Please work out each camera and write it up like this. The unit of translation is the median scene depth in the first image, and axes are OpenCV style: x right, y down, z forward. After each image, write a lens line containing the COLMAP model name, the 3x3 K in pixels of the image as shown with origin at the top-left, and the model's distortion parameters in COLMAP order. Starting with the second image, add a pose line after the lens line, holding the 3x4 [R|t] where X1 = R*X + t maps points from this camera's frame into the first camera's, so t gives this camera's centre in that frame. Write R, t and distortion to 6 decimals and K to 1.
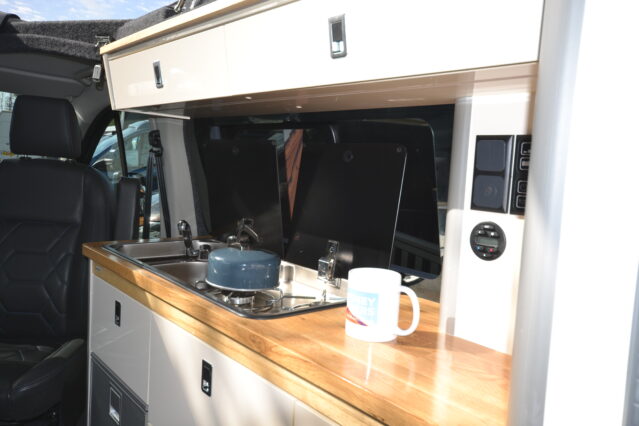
lens RADIAL K [[517.9, 0, 319.6], [0, 517.9, 210.5], [0, 0, 1]] dist [0.027437, 0.027094]
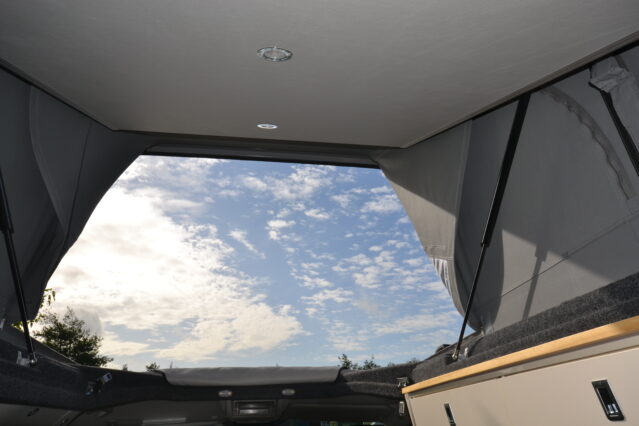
lens RADIAL K [[439.3, 0, 318.8], [0, 439.3, 213.3], [0, 0, 1]] dist [0.031942, 0.007660]
pose [[0.838155, -0.310942, -0.448120, 0.033761], [0.018285, 0.837144, -0.546676, -0.076197], [0.545126, 0.450005, 0.707342, -0.082873]]
